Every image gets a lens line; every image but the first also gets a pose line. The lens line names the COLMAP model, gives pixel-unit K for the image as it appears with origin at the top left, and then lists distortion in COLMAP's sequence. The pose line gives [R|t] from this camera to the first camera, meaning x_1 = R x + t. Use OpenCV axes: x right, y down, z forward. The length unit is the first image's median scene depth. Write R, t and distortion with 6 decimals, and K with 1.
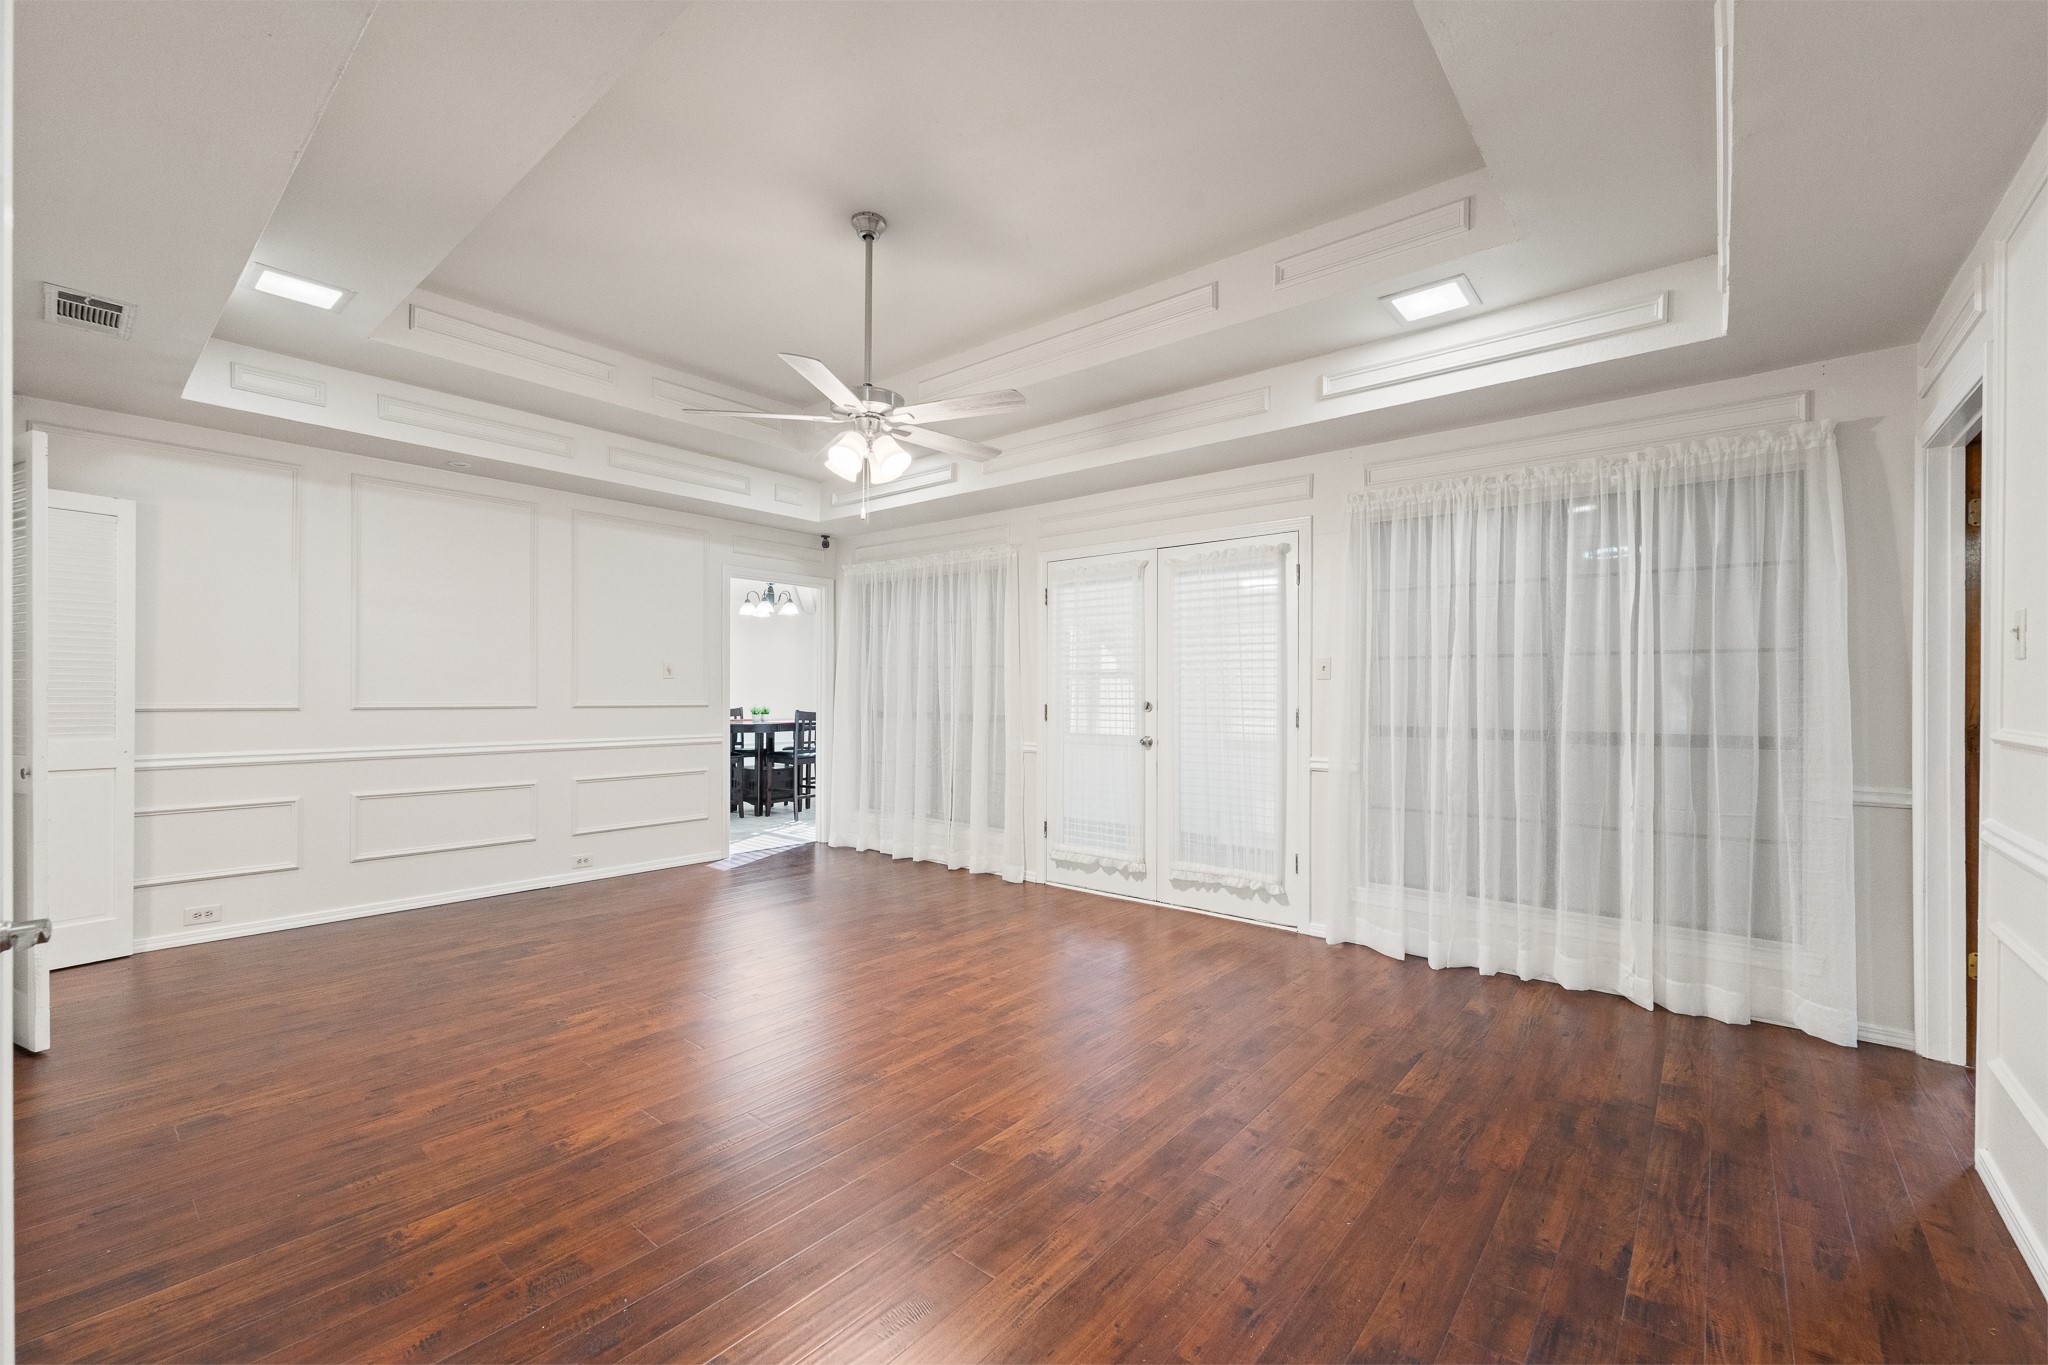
lens RADIAL K [[837.1, 0, 1020.8], [0, 837.1, 693.8], [0, 0, 1]] dist [-0.004608, -0.000622]
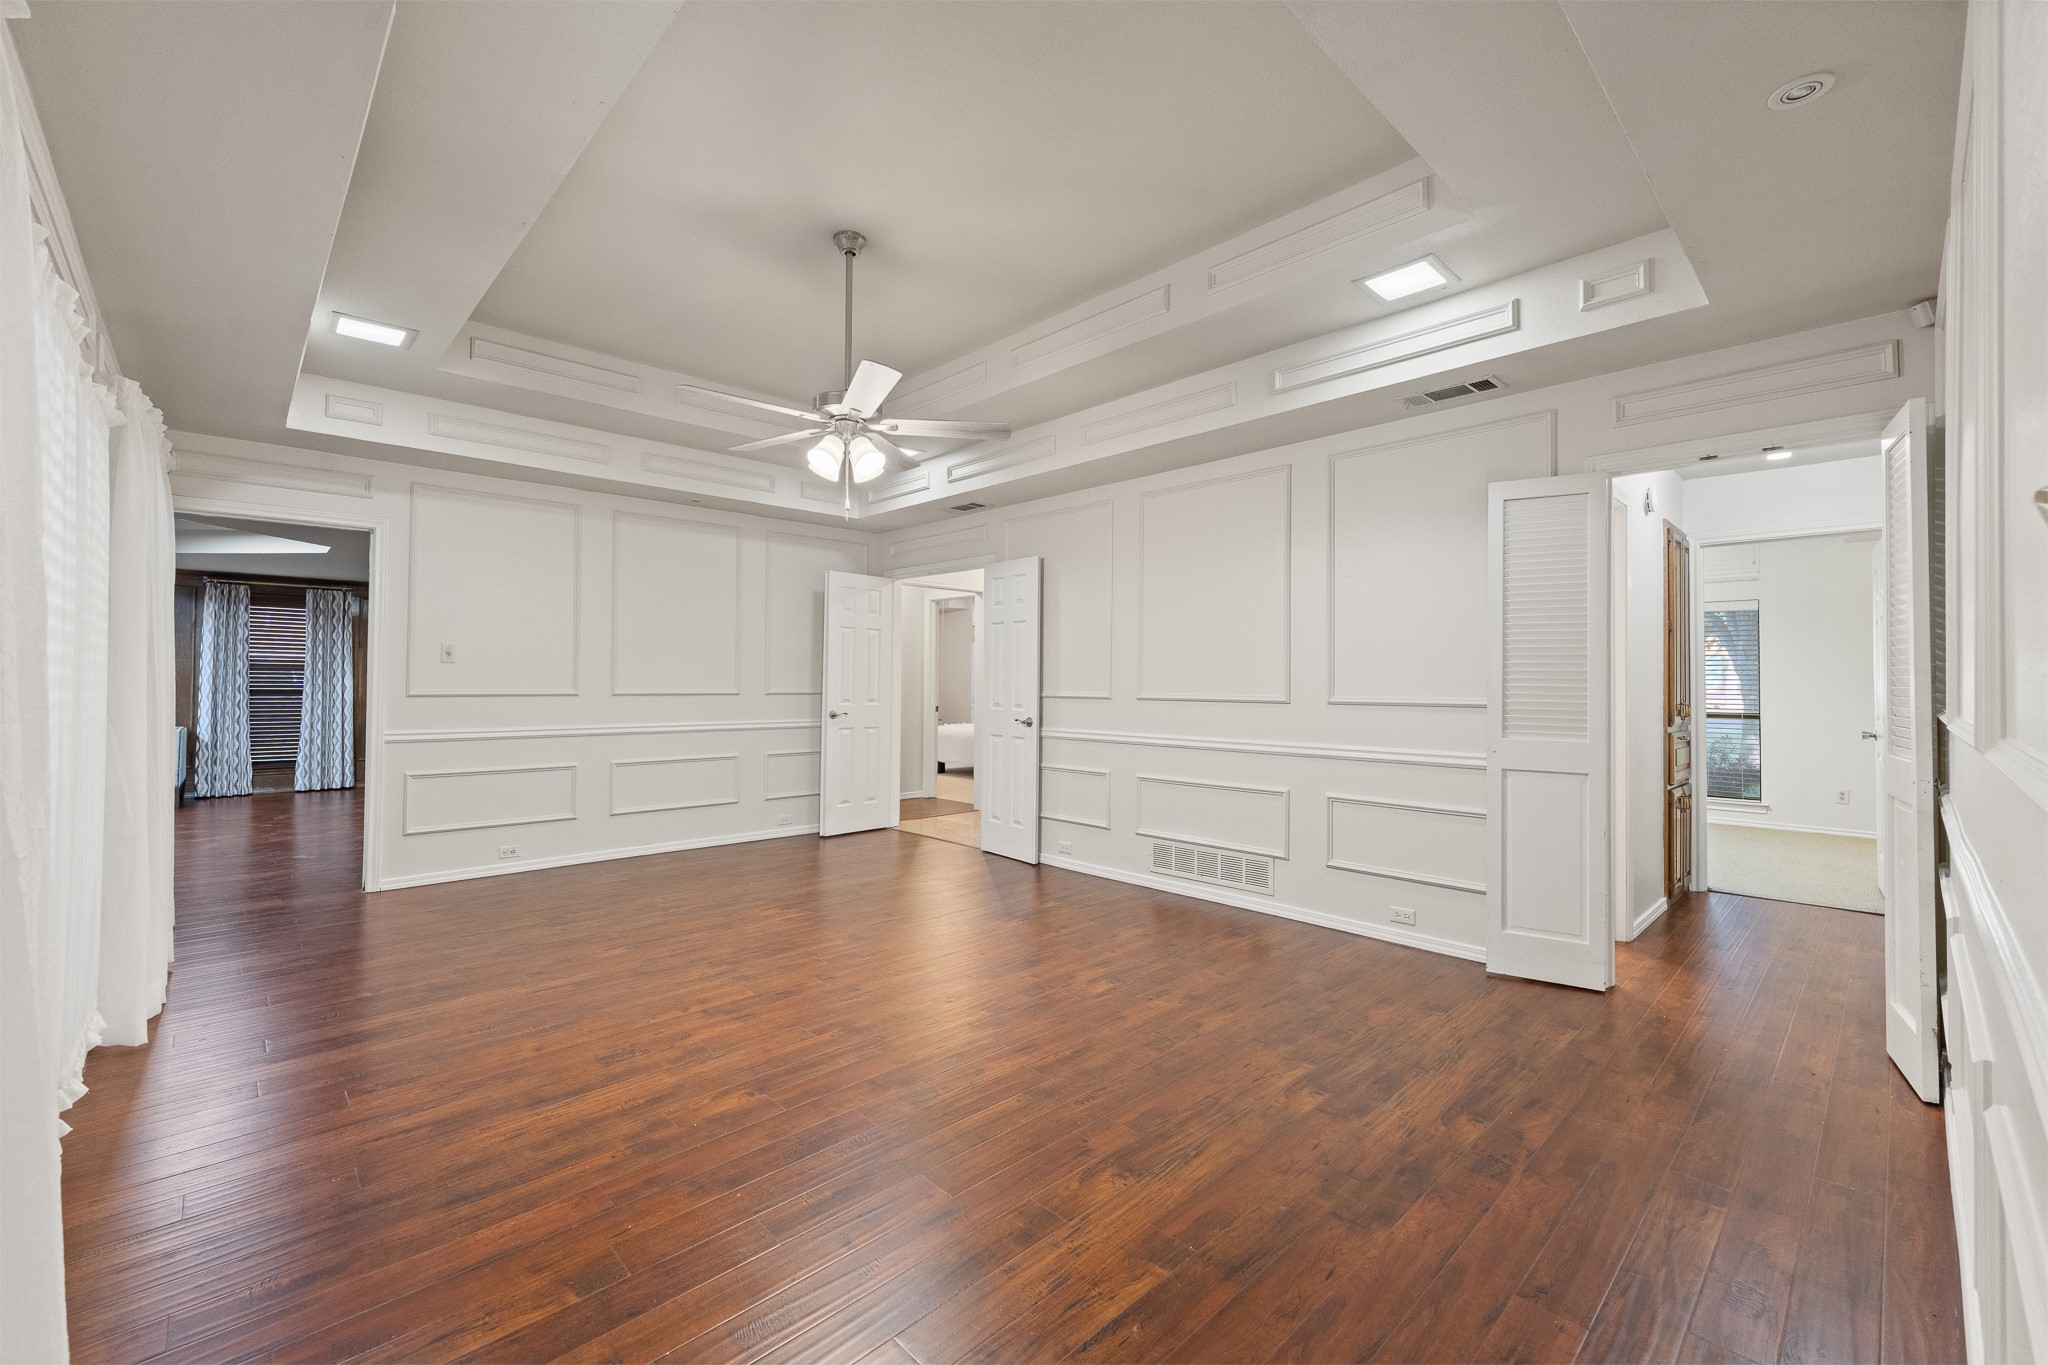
lens RADIAL K [[837.1, 0, 1017.0], [0, 837.1, 669.9], [0, 0, 1]] dist [-0.004608, -0.000622]
pose [[-0.993699, -0.011256, 0.111514, -0.515505], [-0.013015, 0.999802, -0.015064, -0.002125], [-0.111322, -0.016420, -0.993649, 2.020915]]
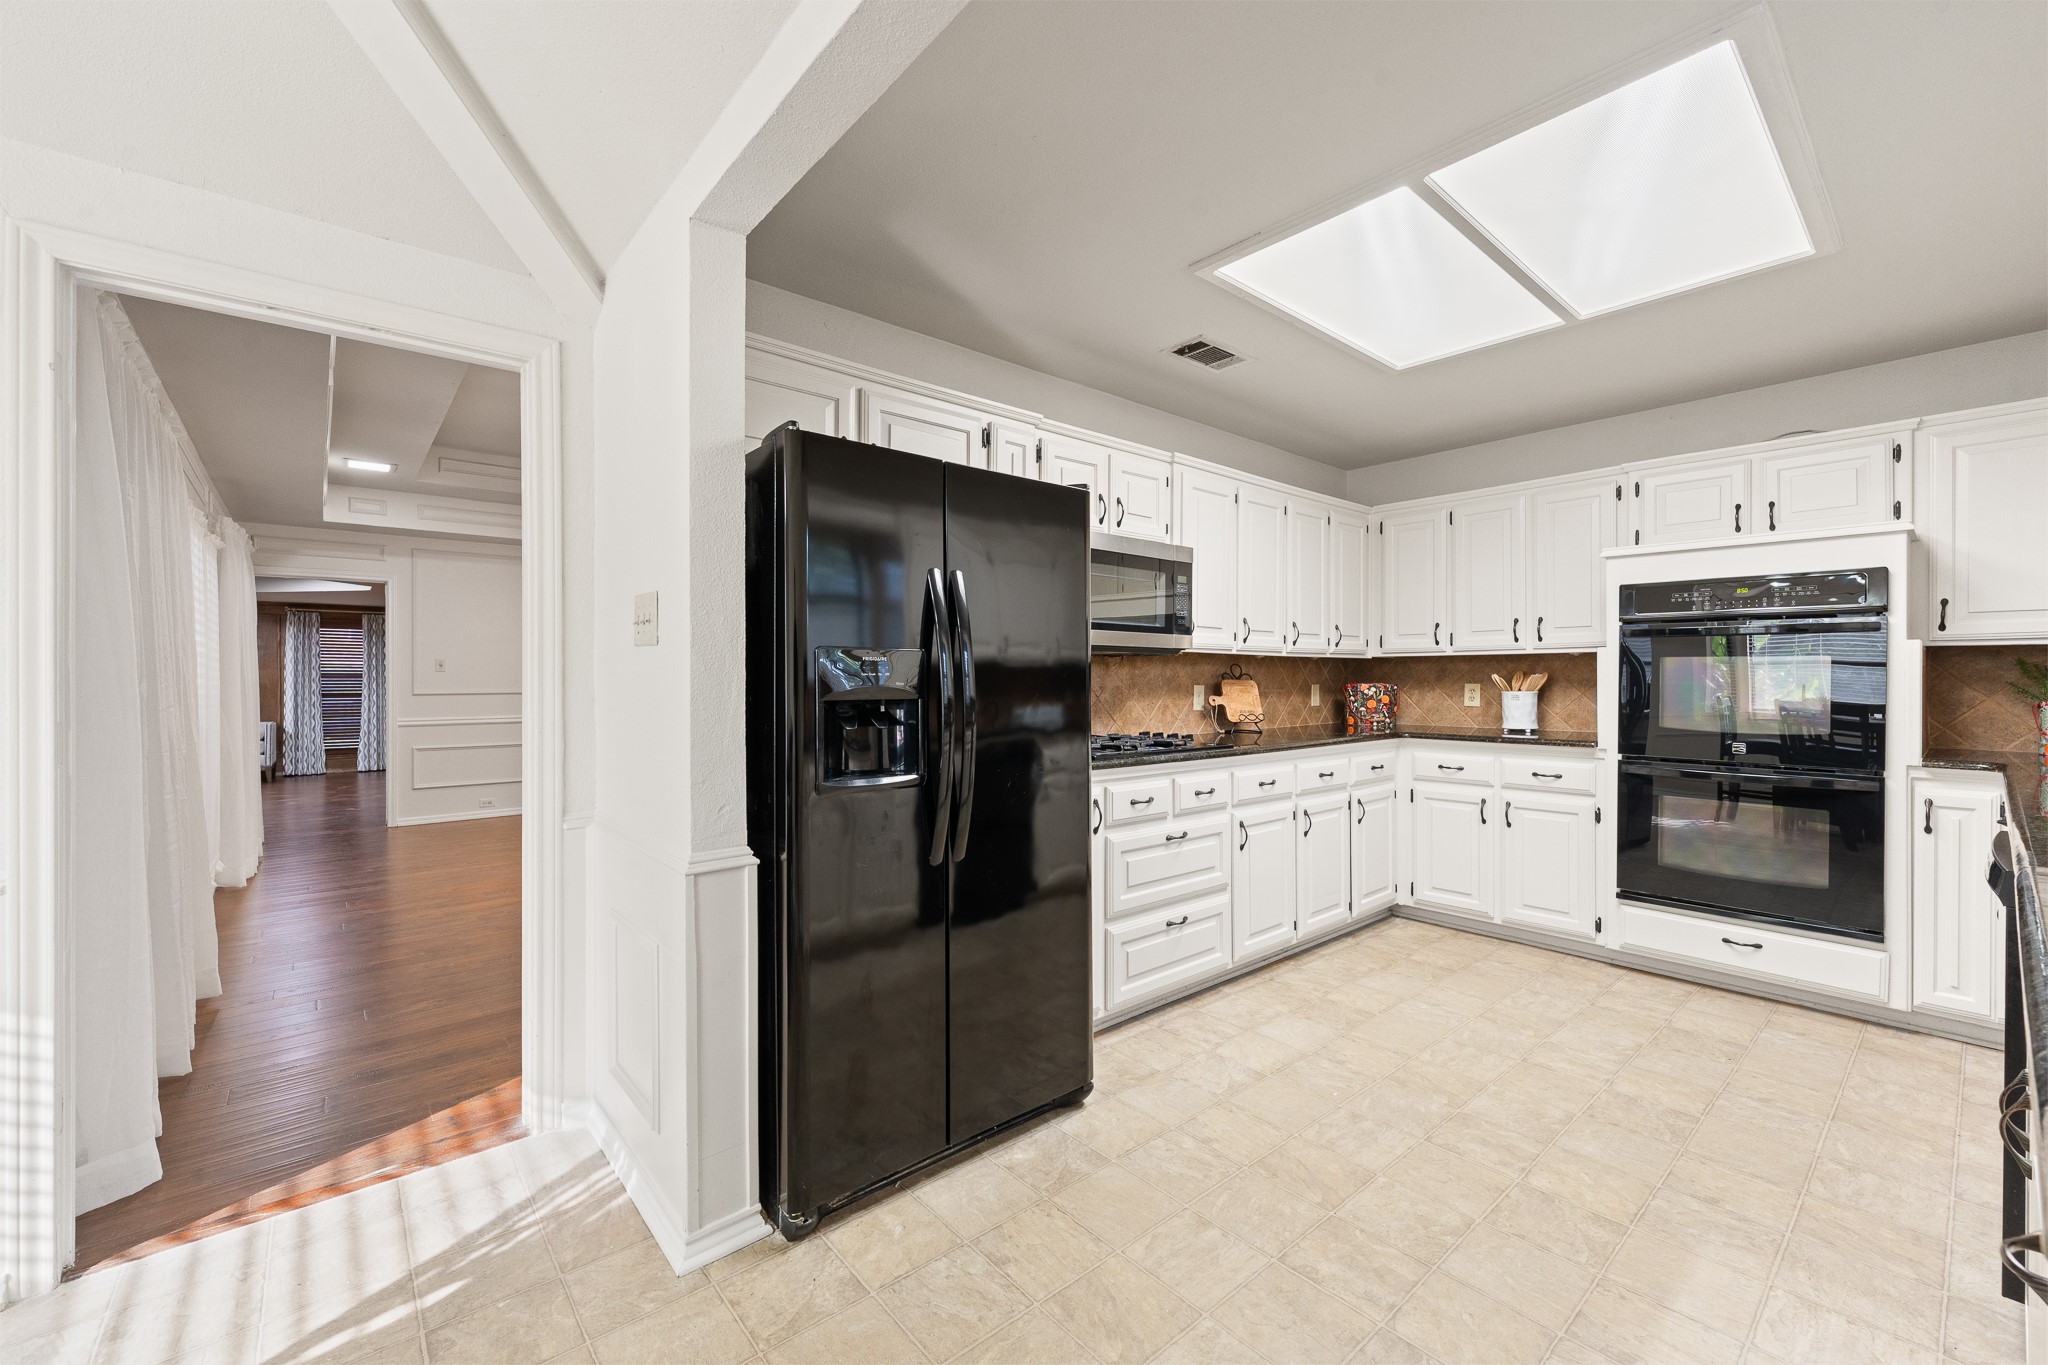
lens RADIAL K [[837.1, 0, 1038.0], [0, 837.1, 688.2], [0, 0, 1]] dist [-0.004608, -0.000622]
pose [[-0.986823, -0.004237, 0.161749, -1.214601], [-0.003109, 0.999969, 0.007227, -0.002320], [-0.161774, 0.006629, -0.986806, 2.535339]]
